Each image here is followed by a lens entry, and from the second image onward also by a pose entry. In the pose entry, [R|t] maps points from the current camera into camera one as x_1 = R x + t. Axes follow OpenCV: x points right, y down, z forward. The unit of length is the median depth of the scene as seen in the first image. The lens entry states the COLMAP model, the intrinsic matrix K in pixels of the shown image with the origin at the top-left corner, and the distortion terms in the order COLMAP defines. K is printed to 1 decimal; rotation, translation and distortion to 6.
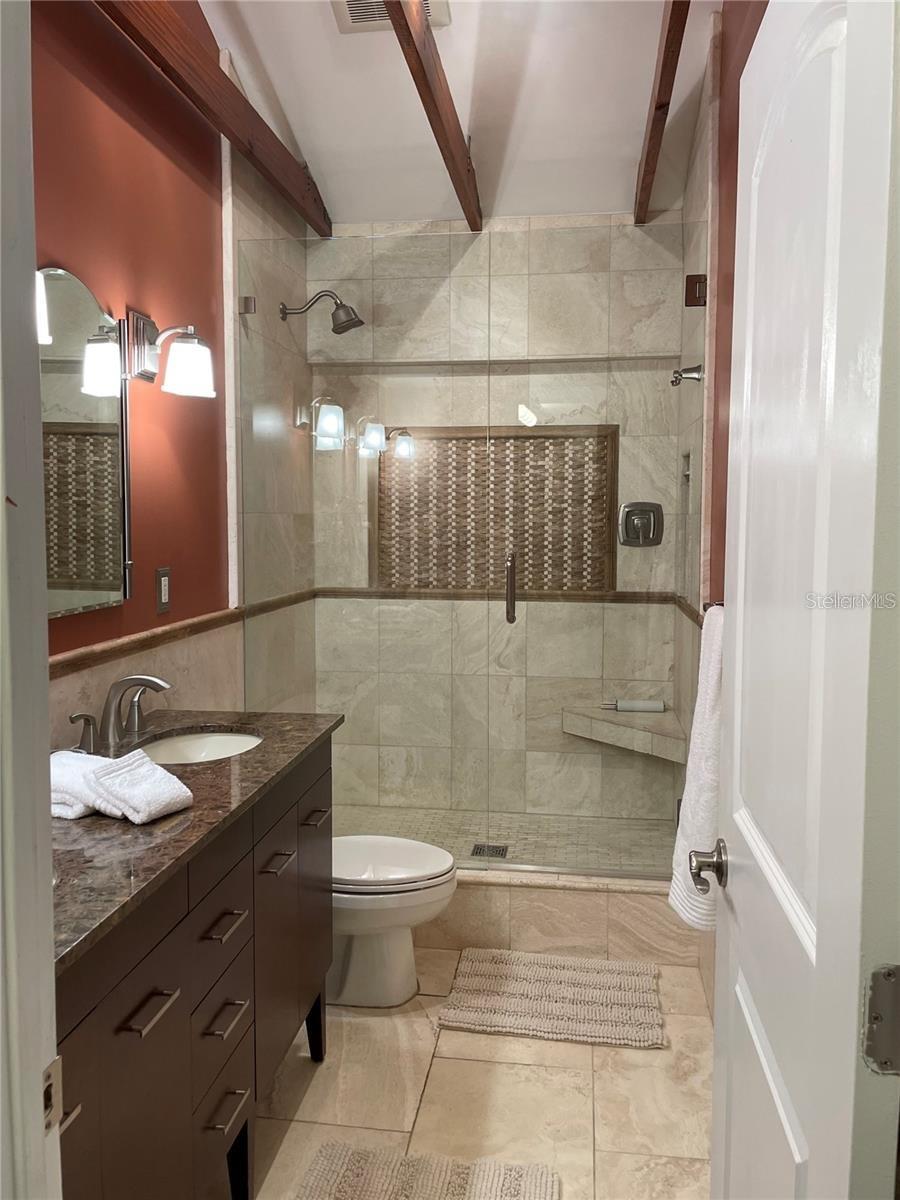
lens RADIAL K [[907.0, 0, 497.8], [0, 907.0, 593.9], [0, 0, 1]] dist [0.076792, -0.096789]
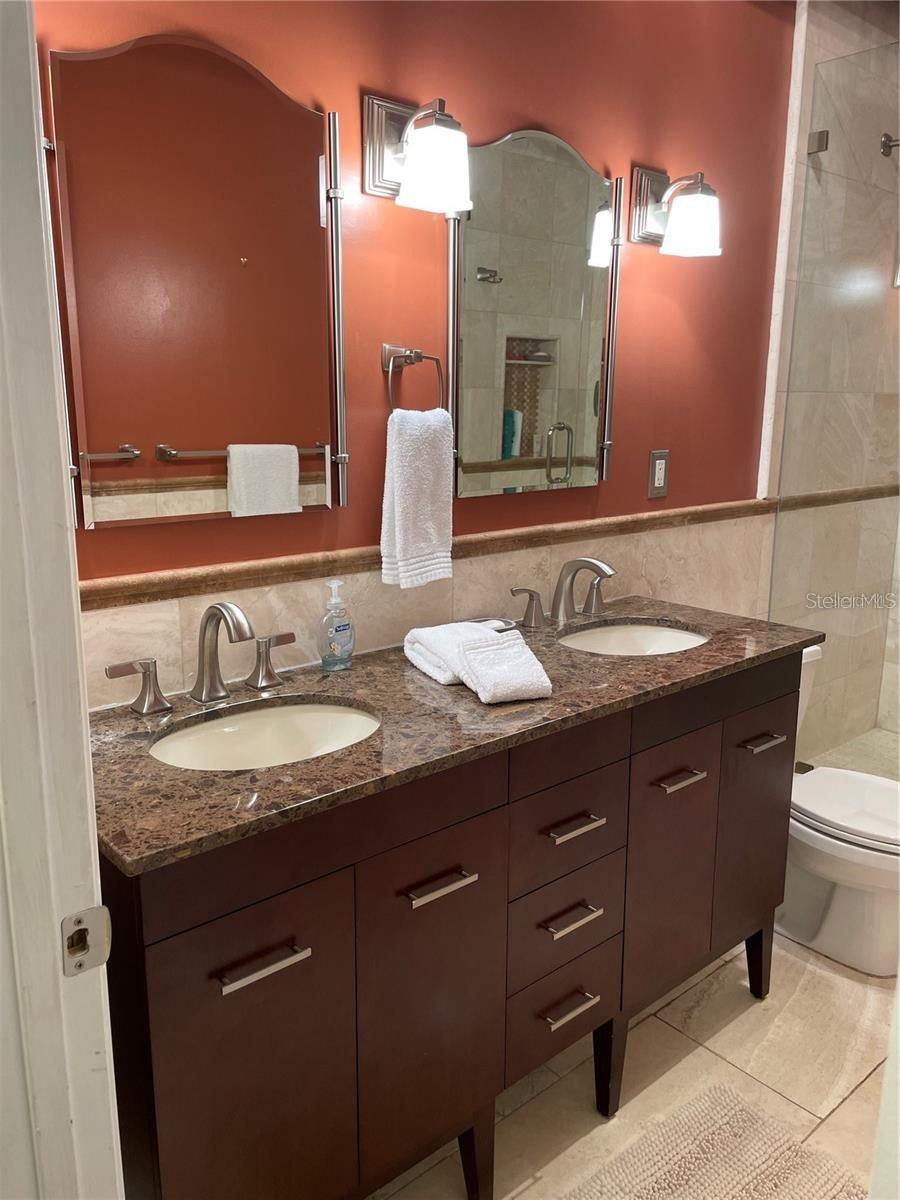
lens RADIAL K [[907.0, 0, 444.4], [0, 907.0, 599.2], [0, 0, 1]] dist [0.076792, -0.096789]
pose [[0.745522, 0.142582, -0.651051, 0.124200], [-0.059150, 0.987148, 0.148456, -0.003163], [0.663851, -0.072168, 0.744375, 0.148159]]
